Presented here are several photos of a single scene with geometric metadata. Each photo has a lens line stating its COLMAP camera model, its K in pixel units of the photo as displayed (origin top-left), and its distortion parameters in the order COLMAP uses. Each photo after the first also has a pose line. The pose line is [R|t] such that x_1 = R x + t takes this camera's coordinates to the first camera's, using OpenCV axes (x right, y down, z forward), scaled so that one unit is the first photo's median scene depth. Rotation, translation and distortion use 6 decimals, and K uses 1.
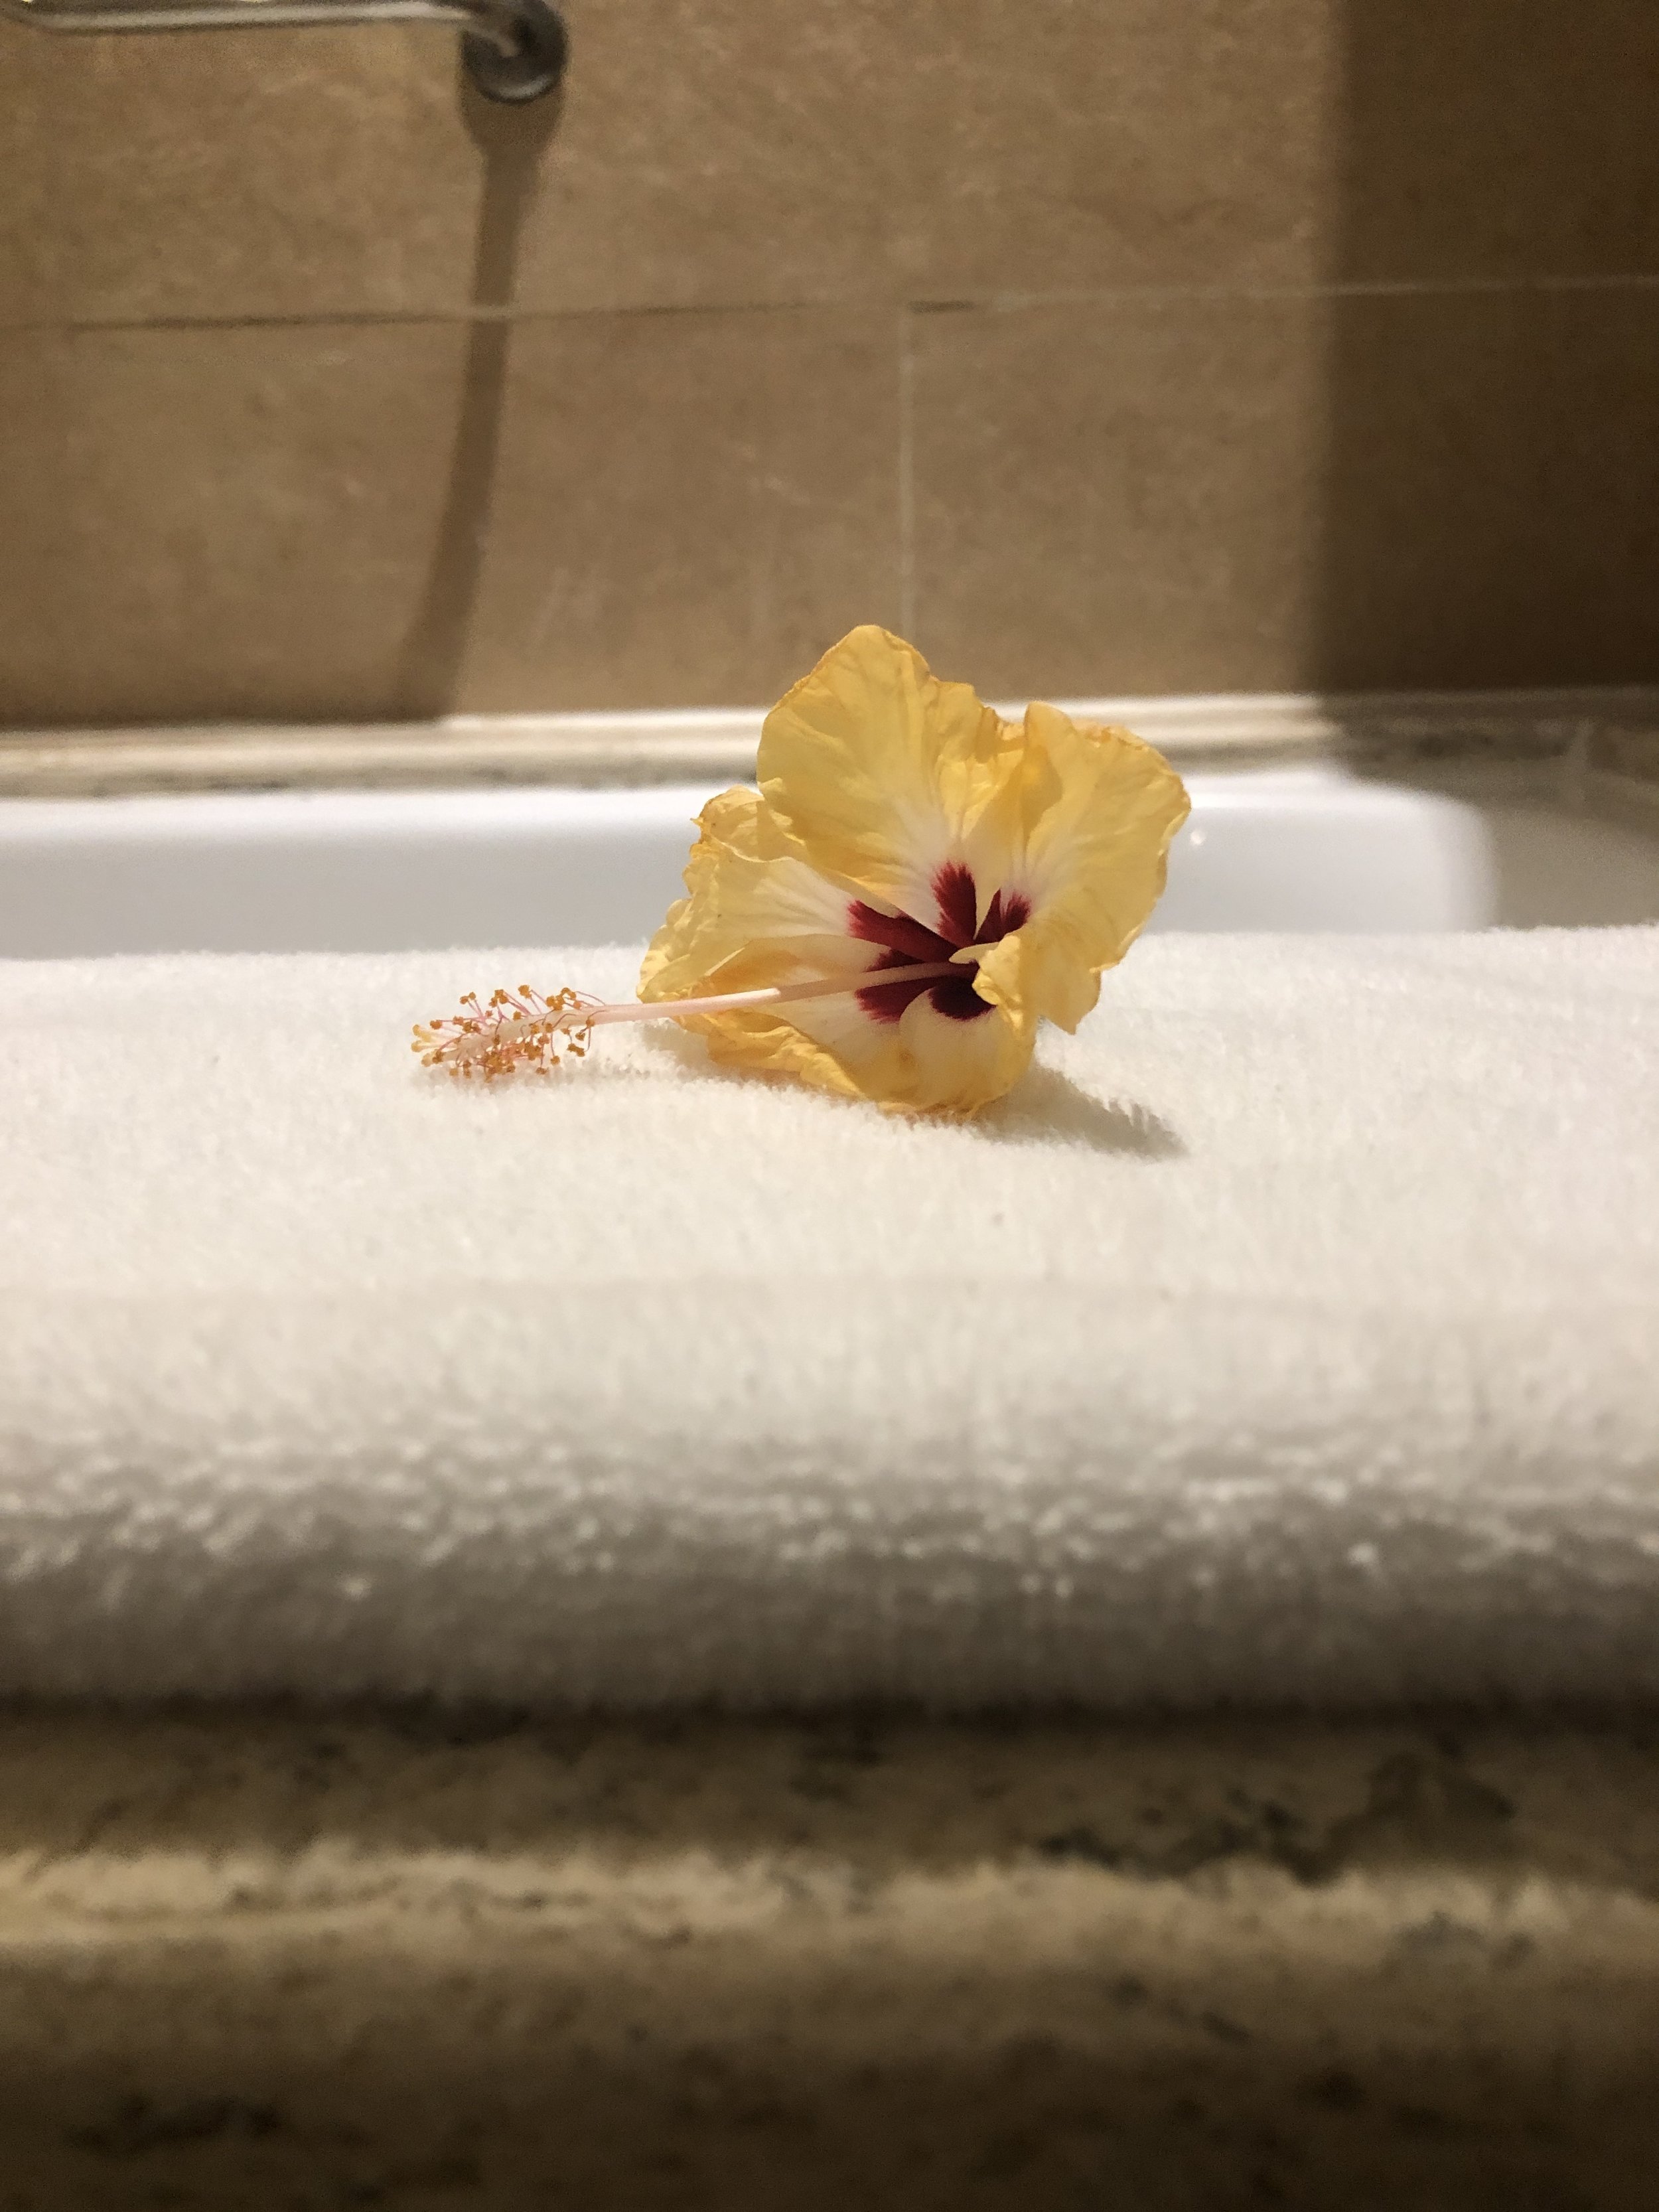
lens RADIAL K [[1829.4, 0, 826.9], [0, 1829.4, 1091.4], [0, 0, 1]] dist [0.002838, 0.010109]
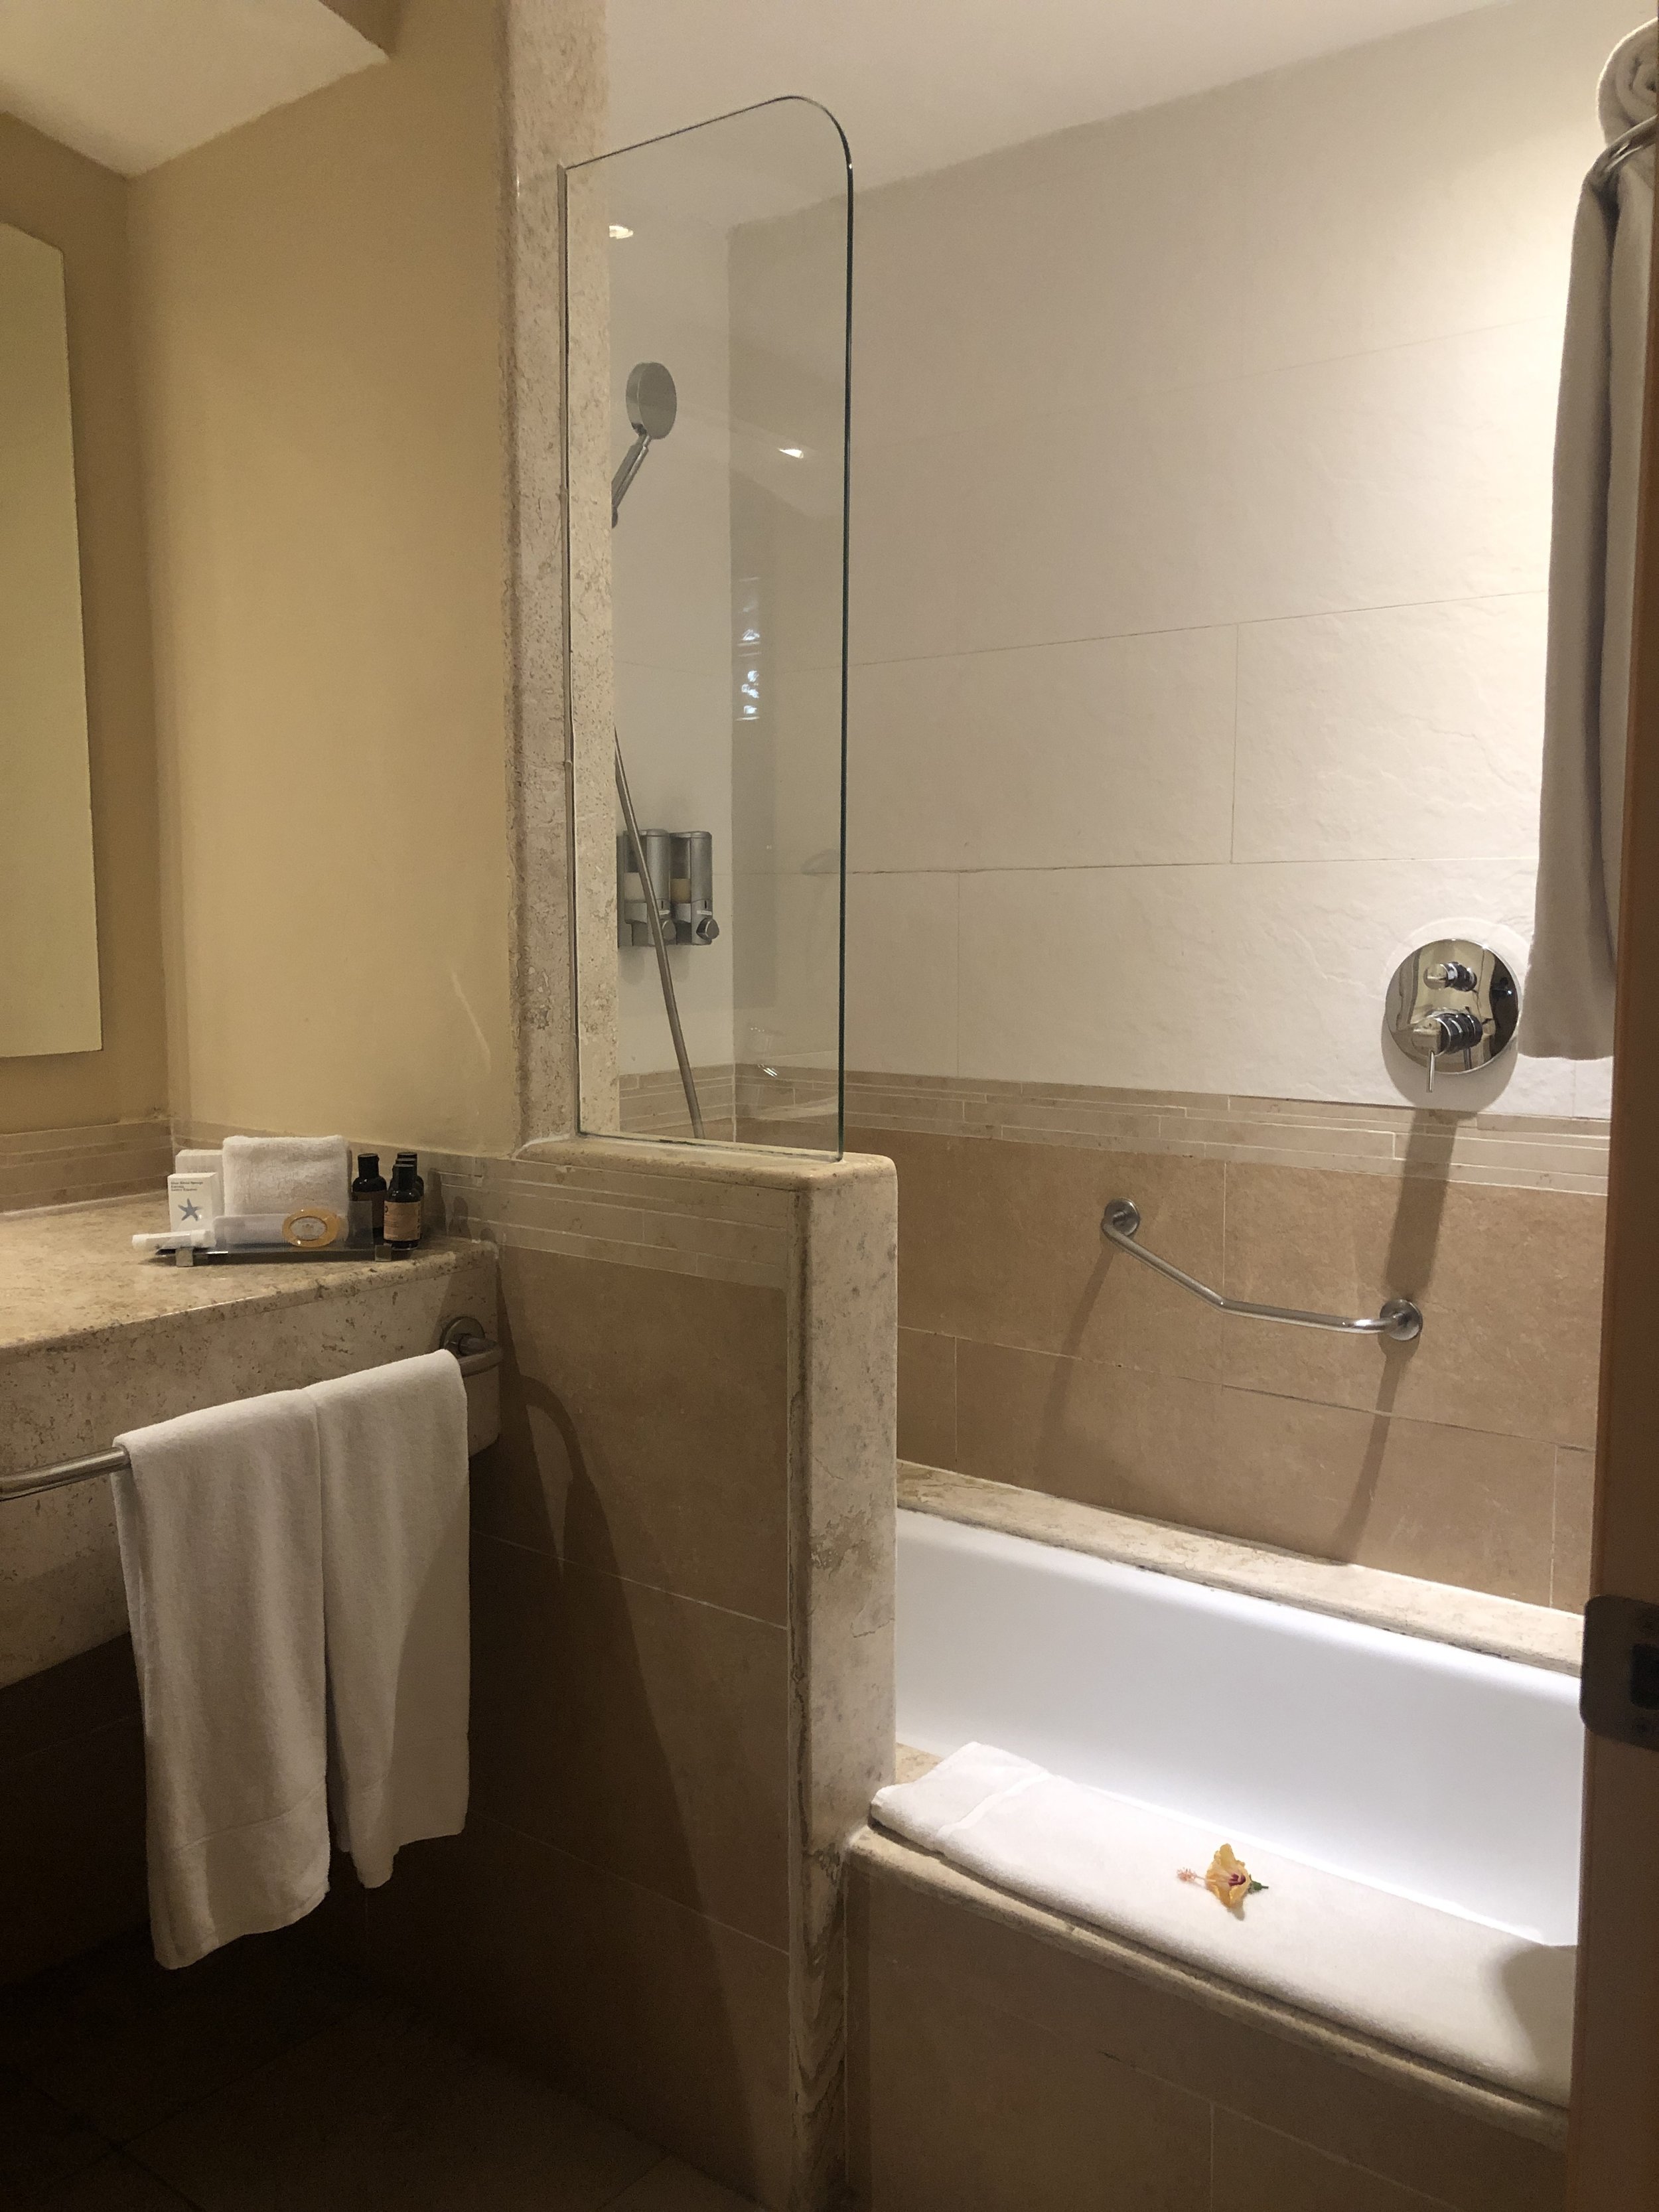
lens RADIAL K [[1829.4, 0, 826.9], [0, 1829.4, 1091.4], [0, 0, 1]] dist [0.002838, 0.010109]
pose [[0.798467, 0.080658, -0.596612, 0.663416], [-0.162471, 0.983085, -0.084534, -0.531507], [0.579702, 0.164430, 0.798065, -1.491668]]
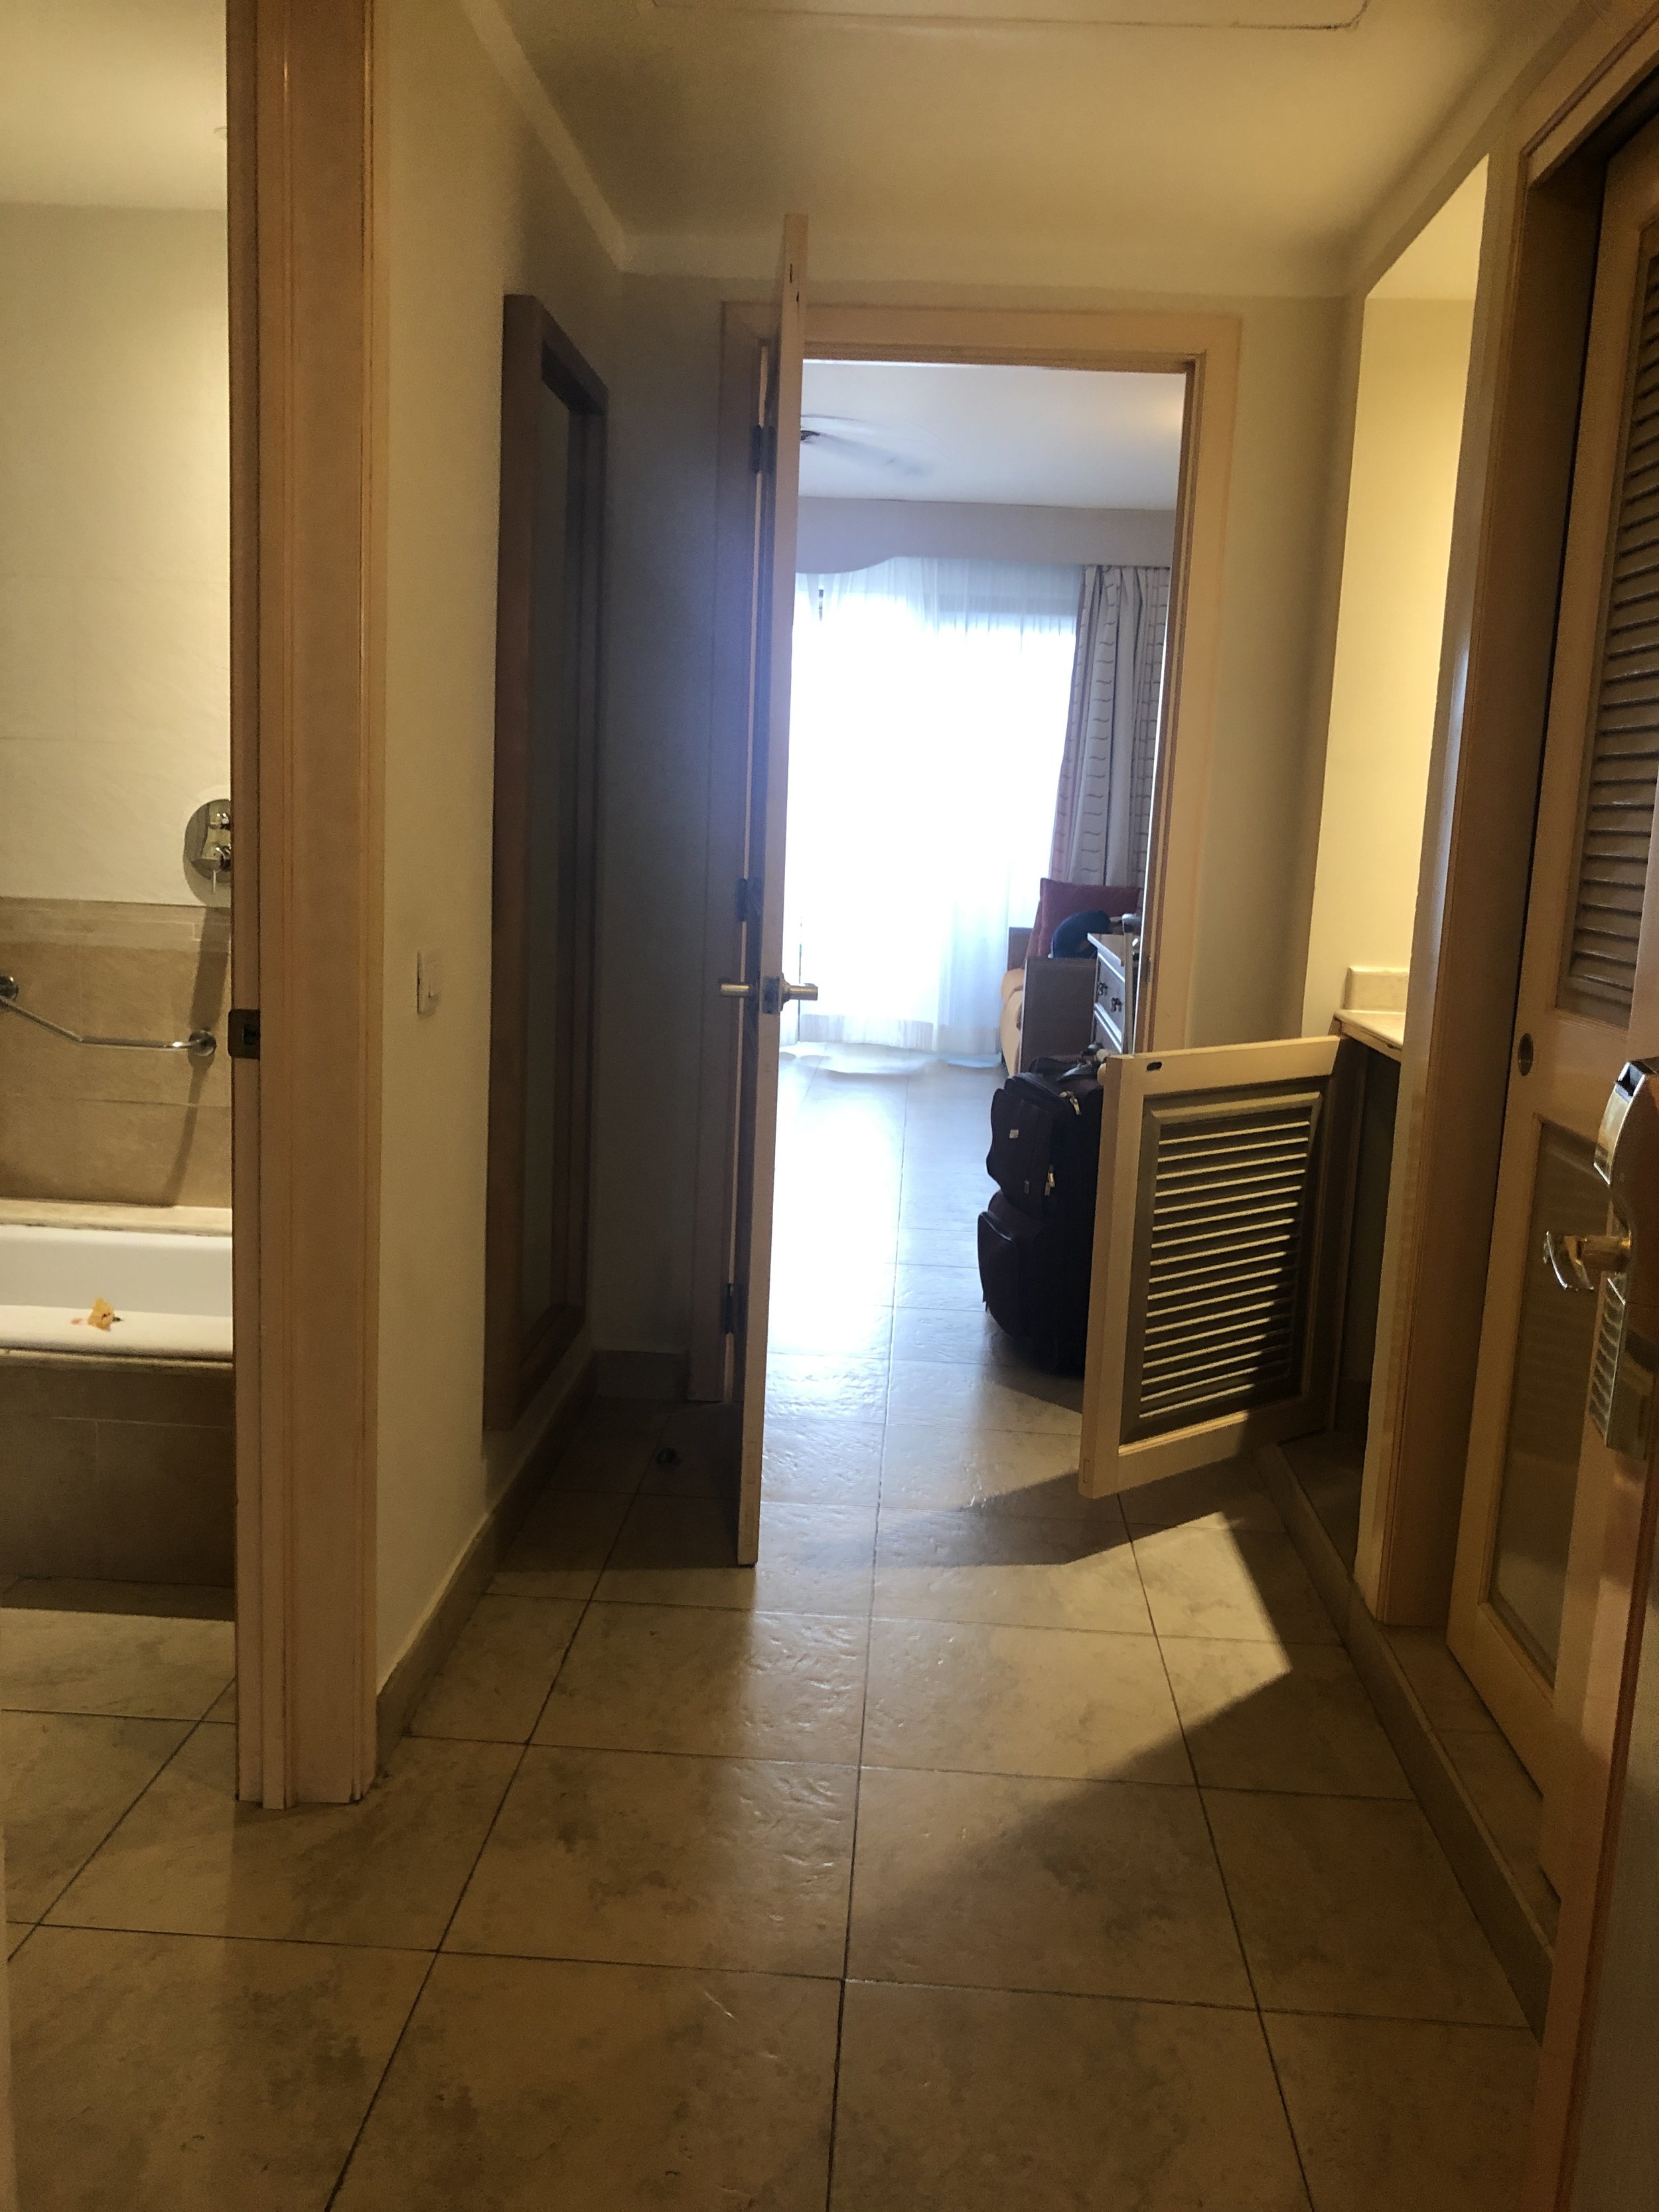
lens RADIAL K [[1829.4, 0, 826.9], [0, 1829.4, 1091.4], [0, 0, 1]] dist [0.002838, 0.010109]
pose [[0.997203, 0.070347, -0.025264, 1.254969], [-0.072571, 0.992146, -0.101879, -0.164336], [0.017899, 0.103428, 0.994476, -2.833166]]
